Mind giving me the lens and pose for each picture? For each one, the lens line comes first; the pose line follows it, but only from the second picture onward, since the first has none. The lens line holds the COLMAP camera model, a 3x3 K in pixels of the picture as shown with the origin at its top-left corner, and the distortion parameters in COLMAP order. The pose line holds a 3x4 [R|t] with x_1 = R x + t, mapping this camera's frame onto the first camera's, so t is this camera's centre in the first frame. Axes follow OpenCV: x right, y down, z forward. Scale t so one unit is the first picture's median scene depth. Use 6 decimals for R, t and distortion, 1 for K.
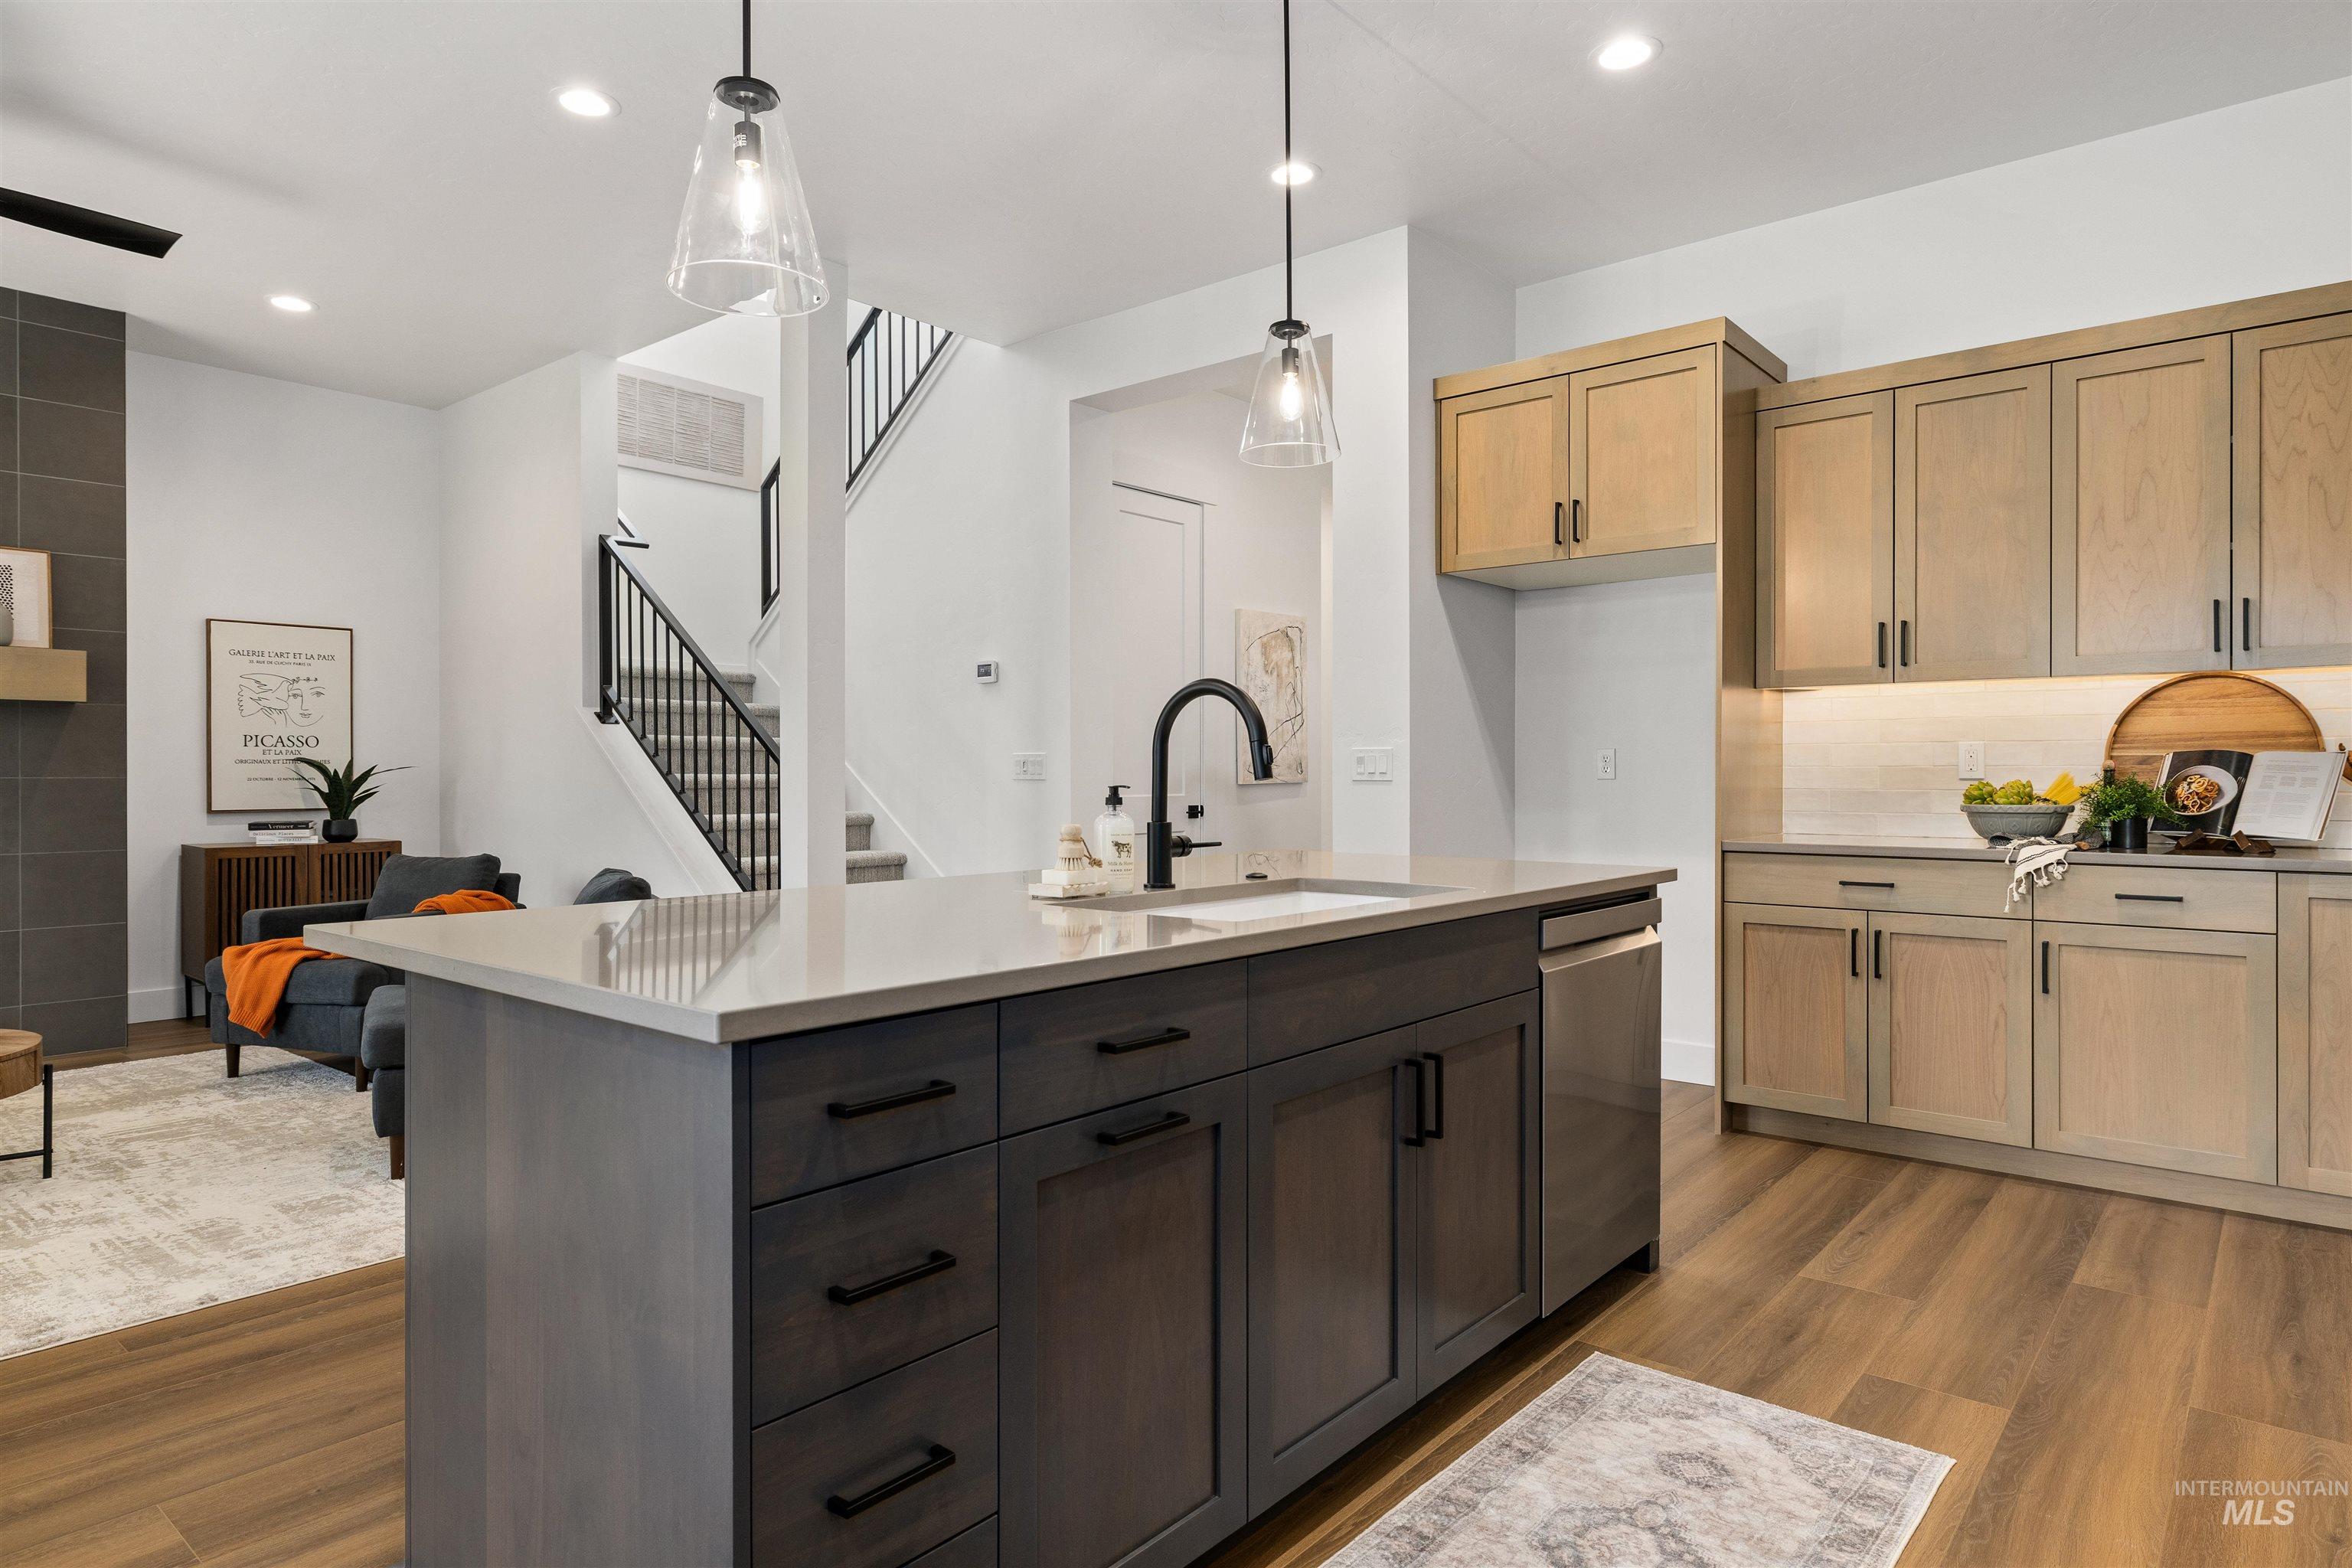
lens RADIAL K [[1338.9, 0, 1165.9], [0, 1338.9, 779.6], [0, 0, 1]] dist [0.004535, -0.000221]
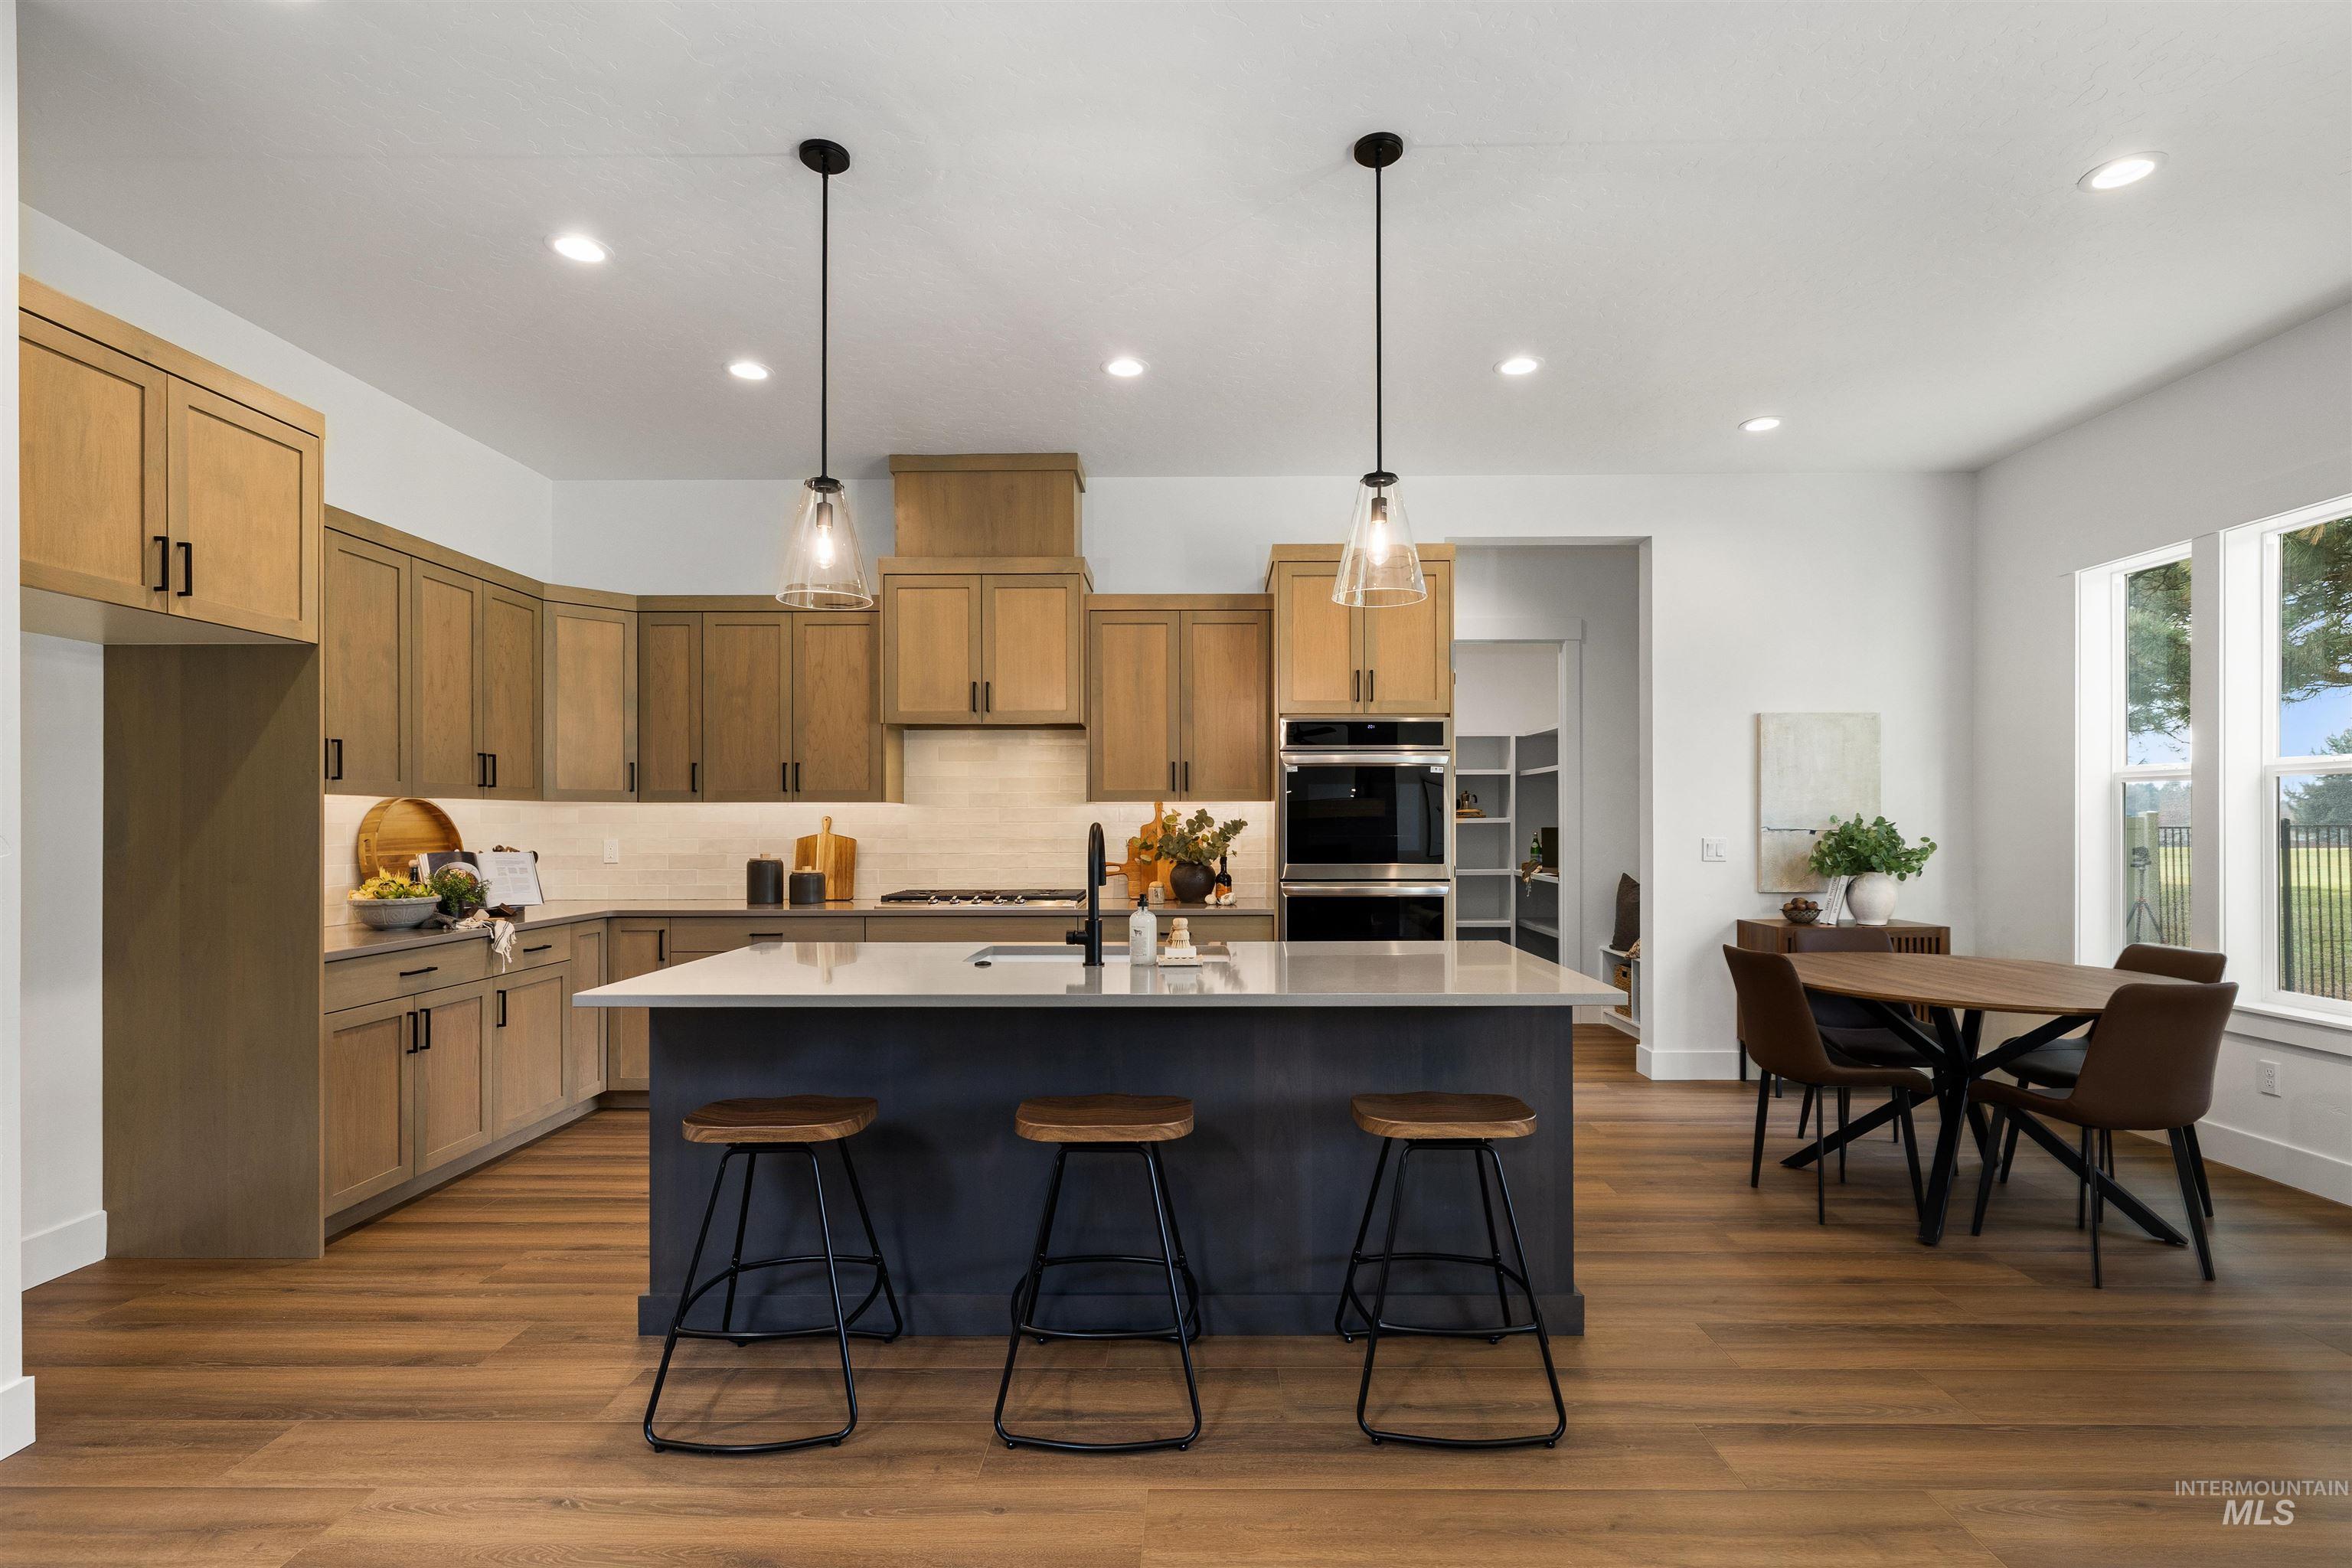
lens RADIAL K [[1098.0, 0, 1198.3], [0, 1098.0, 811.8], [0, 0, 1]] dist [0.003738, 0.000325]
pose [[-0.652041, 0.008784, 0.758132, -0.598031], [0.005857, 0.999961, -0.006548, -0.046794], [-0.758161, 0.000171, -0.652068, 1.029696]]
